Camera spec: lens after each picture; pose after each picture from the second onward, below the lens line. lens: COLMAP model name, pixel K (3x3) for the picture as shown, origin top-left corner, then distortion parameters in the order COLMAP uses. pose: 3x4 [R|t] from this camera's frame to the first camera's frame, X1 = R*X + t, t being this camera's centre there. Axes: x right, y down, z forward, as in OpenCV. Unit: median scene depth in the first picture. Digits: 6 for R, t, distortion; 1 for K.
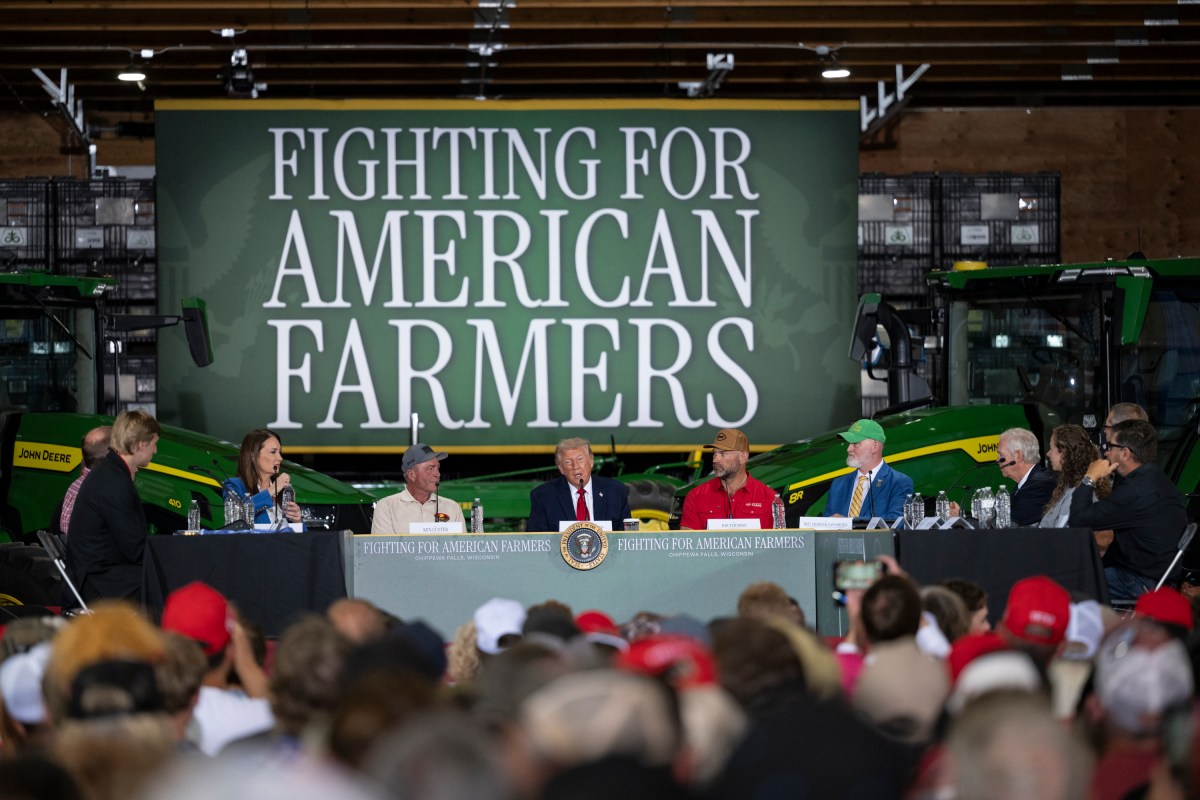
lens RADIAL K [[5276.6, 0, 600.0], [0, 5276.6, 400.0], [0, 0, 1]] dist [-0.039683, 0.668669]
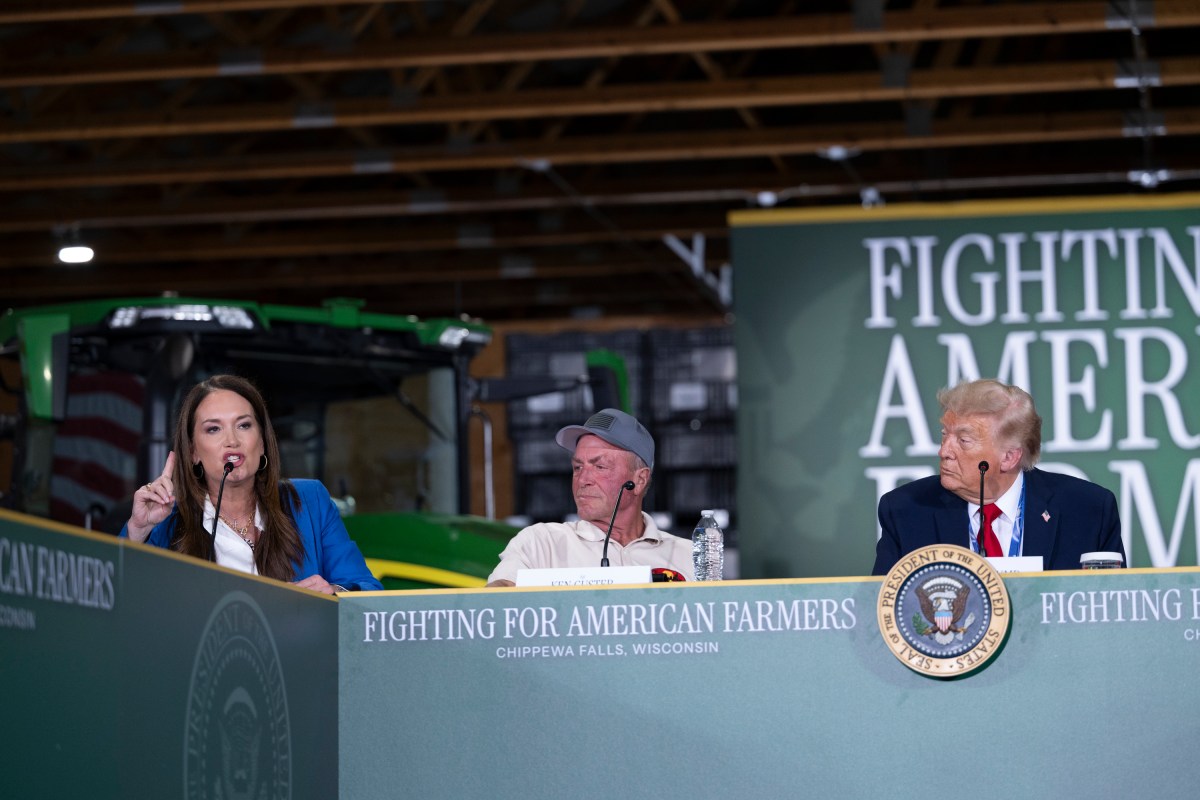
lens RADIAL K [[3401.0, 0, 600.0], [0, 3401.0, 400.0], [0, 0, 1]] dist [-0.003386, 0.351983]
pose [[0.973920, -0.030767, -0.224798, 0.016611], [0.011117, 0.996044, -0.088162, 0.020534], [0.226621, 0.083364, 0.970409, 0.468872]]
